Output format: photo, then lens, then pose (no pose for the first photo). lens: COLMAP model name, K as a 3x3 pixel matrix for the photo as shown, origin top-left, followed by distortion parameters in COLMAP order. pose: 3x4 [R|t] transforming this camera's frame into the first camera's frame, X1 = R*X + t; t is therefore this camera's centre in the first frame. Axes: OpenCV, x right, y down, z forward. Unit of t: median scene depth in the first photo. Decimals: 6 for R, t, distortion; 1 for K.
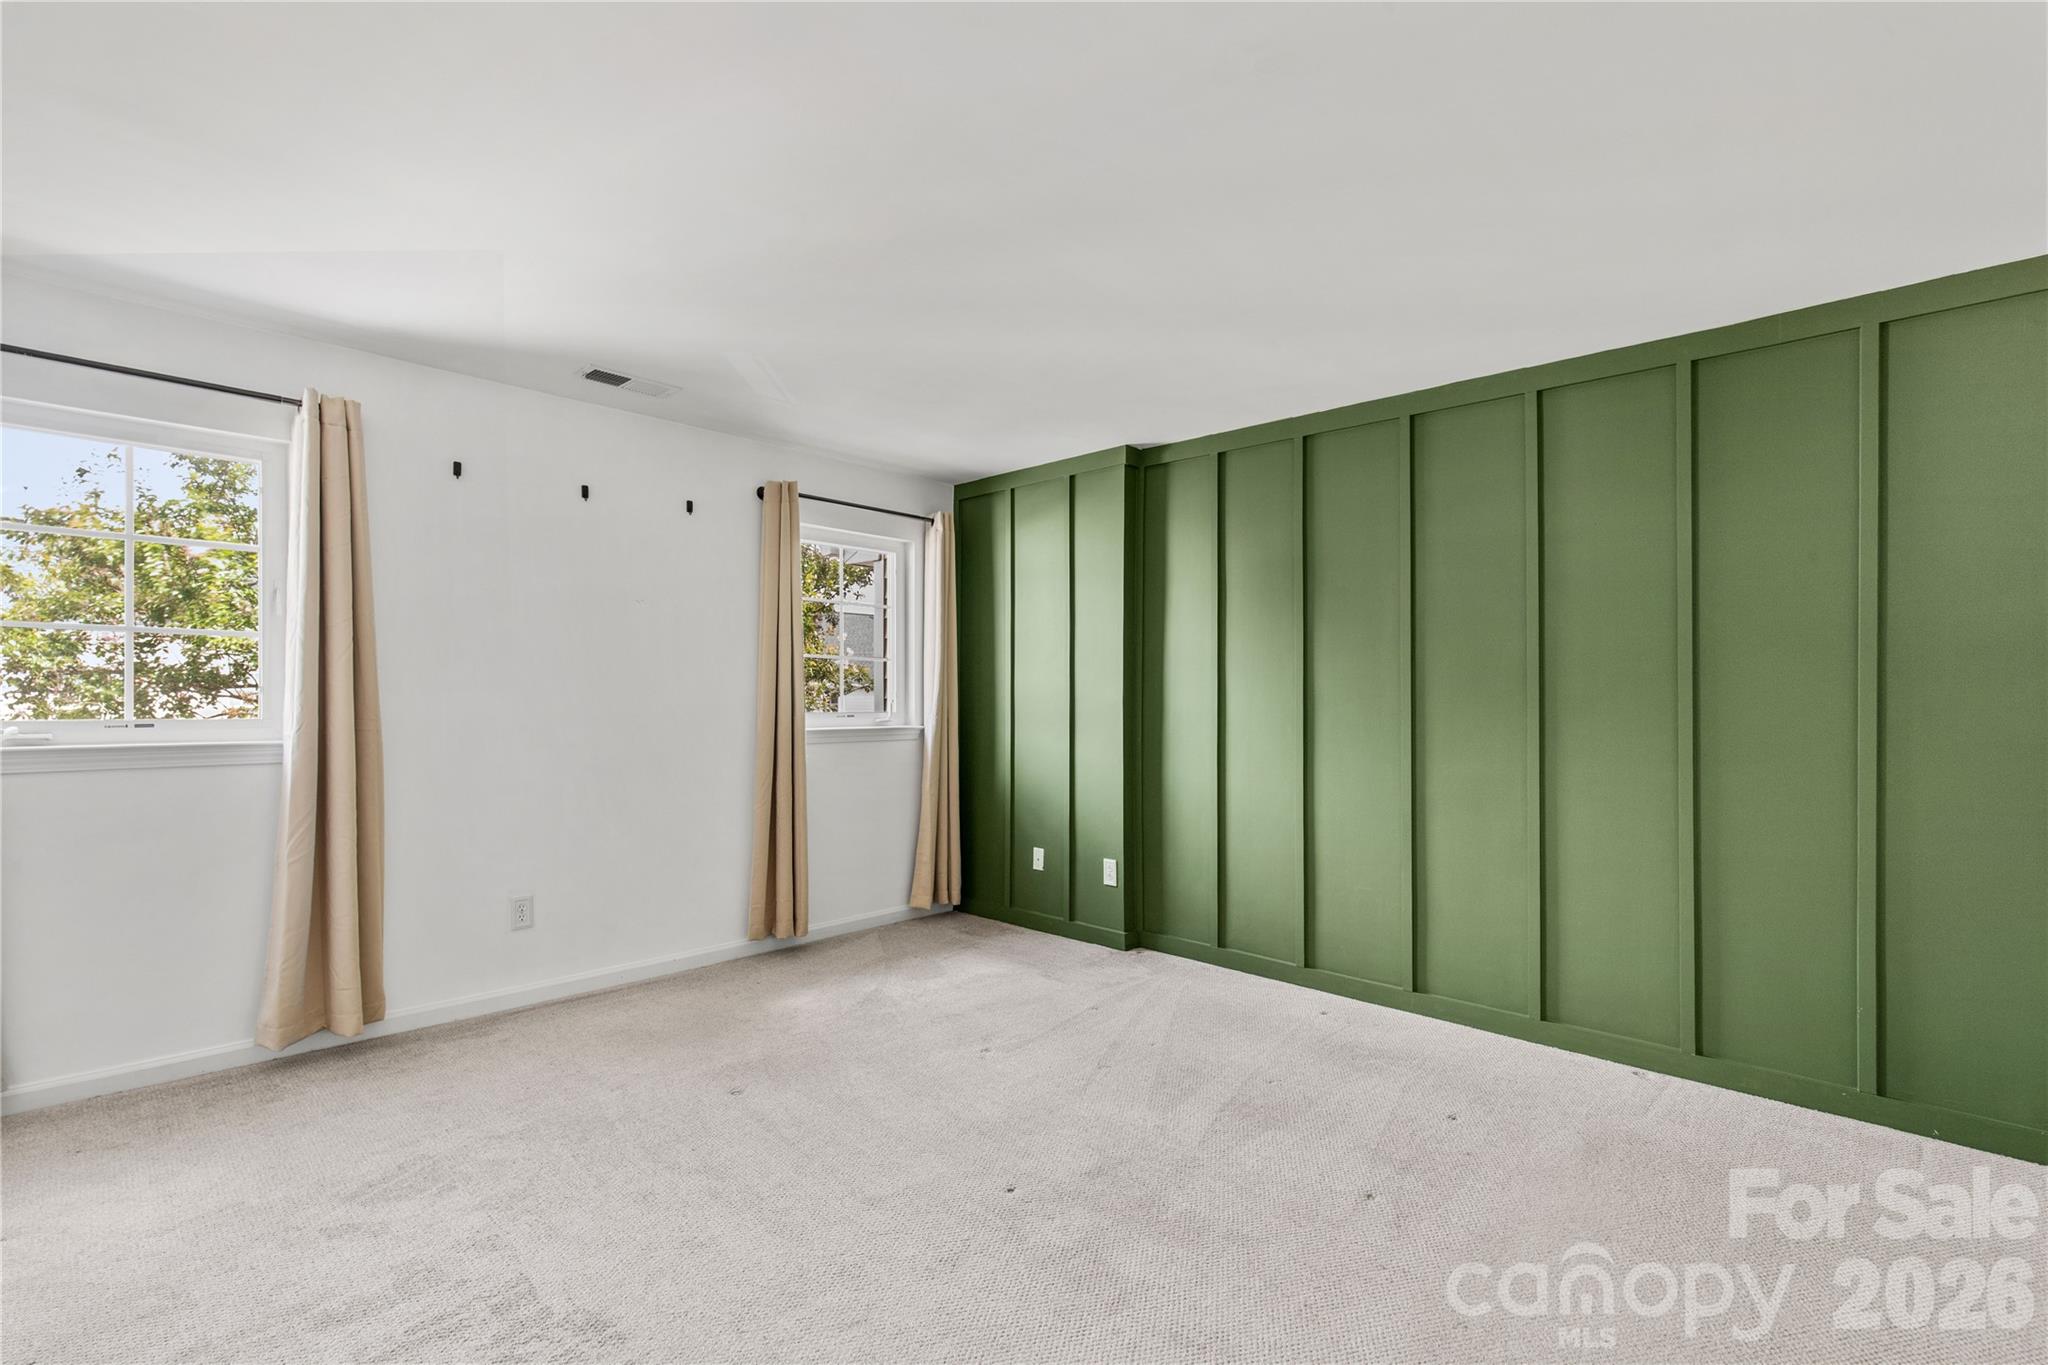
lens RADIAL K [[938.4, 0, 1015.5], [0, 938.4, 698.2], [0, 0, 1]] dist [0.003075, 0.000603]
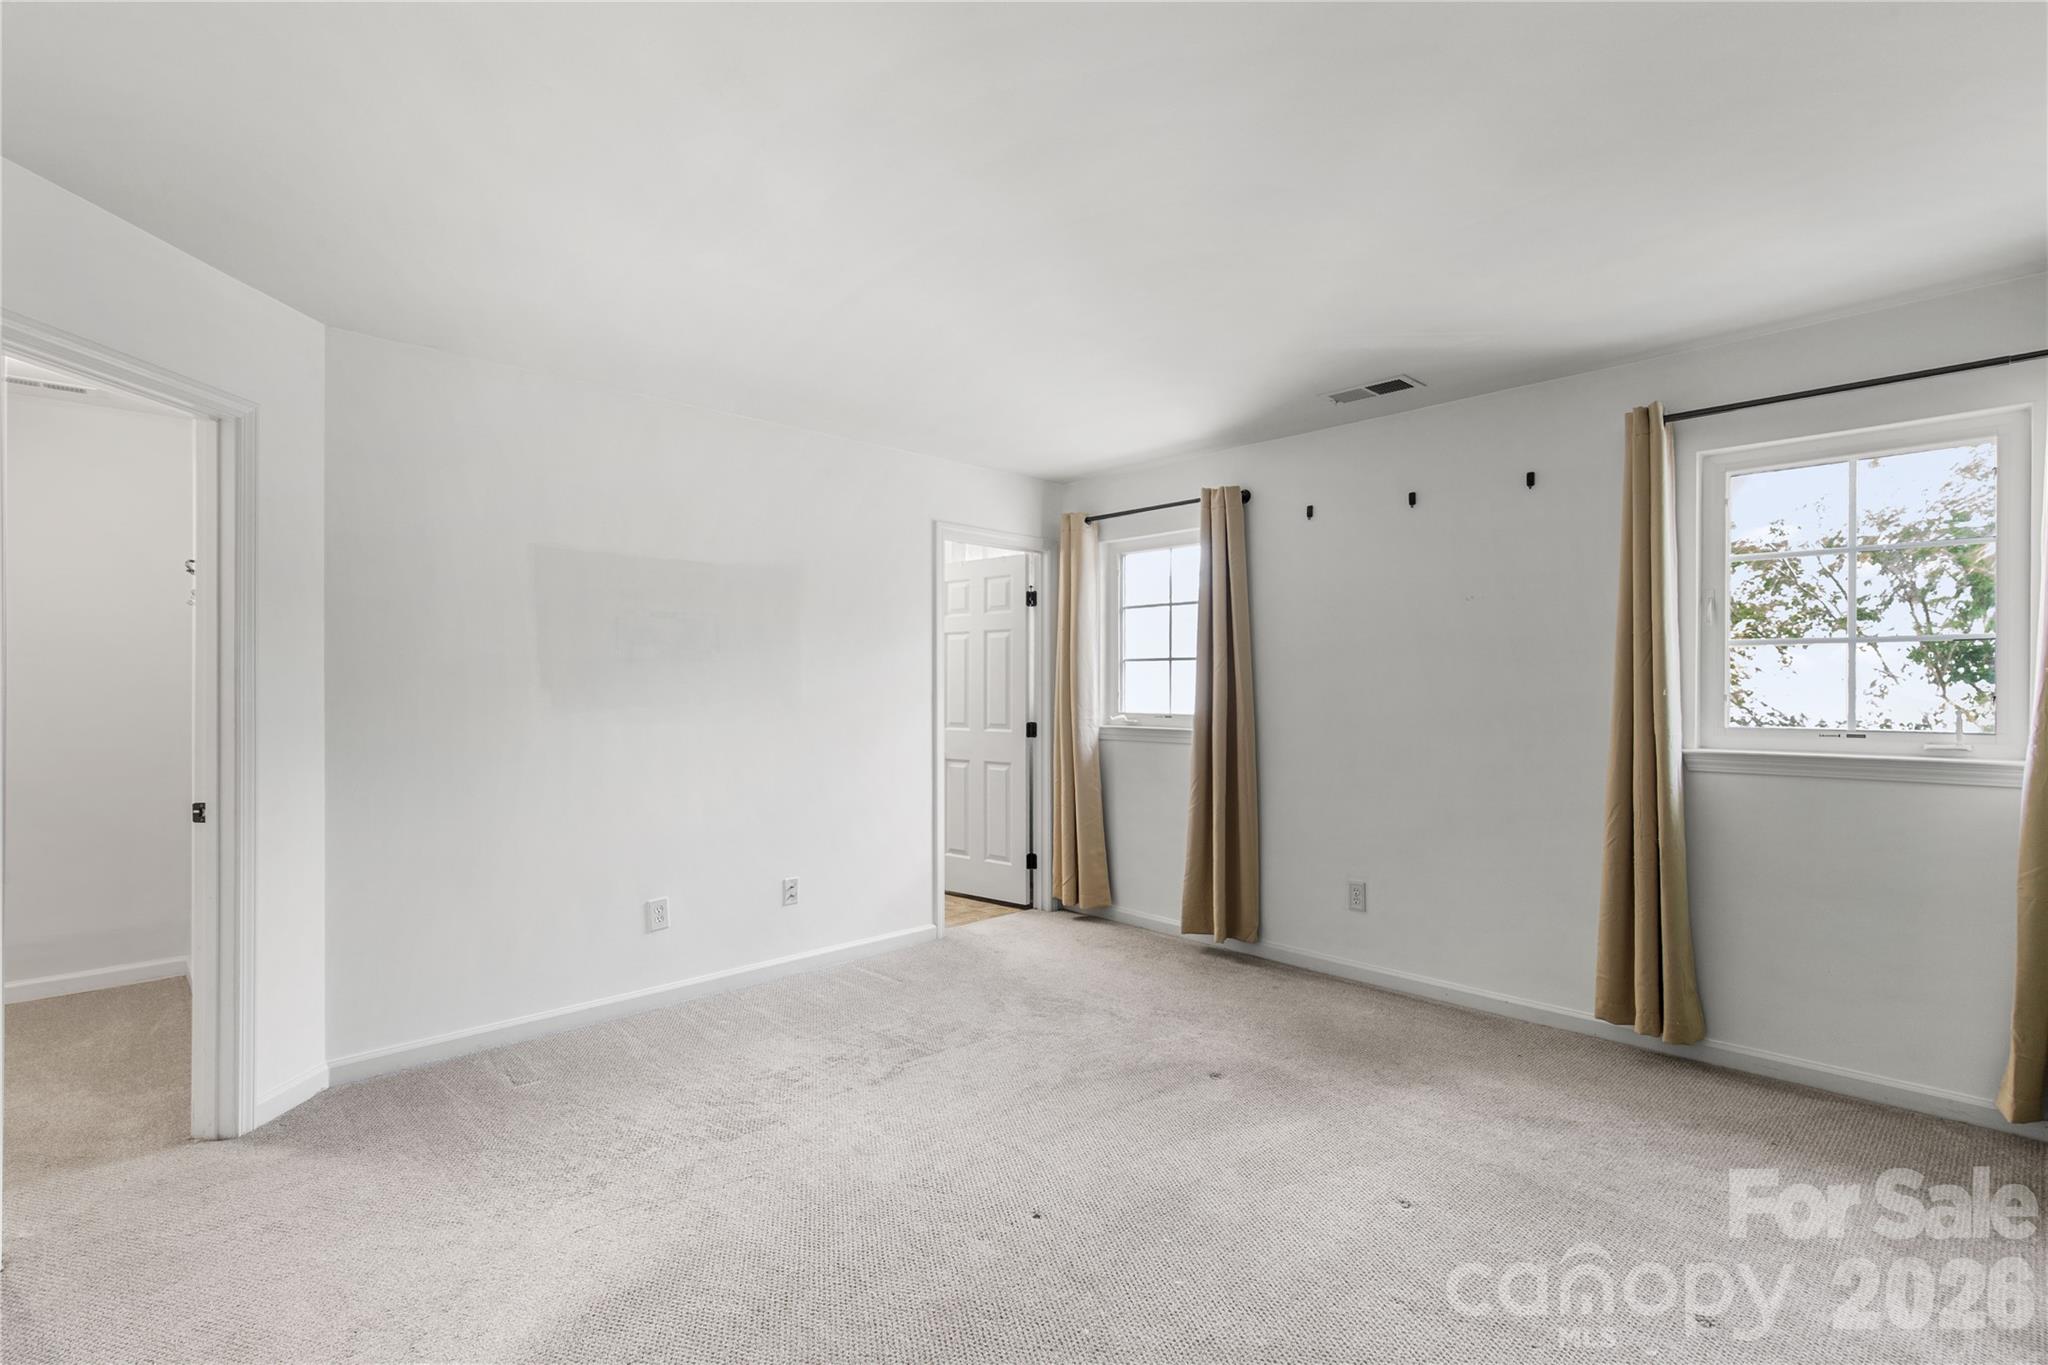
lens RADIAL K [[938.4, 0, 1003.1], [0, 938.4, 681.5], [0, 0, 1]] dist [0.003075, 0.000603]
pose [[-0.032388, -0.016804, -0.999334, 1.014434], [-0.015525, 0.999746, -0.016308, 0.003995], [0.999355, 0.014986, -0.032641, 1.058610]]
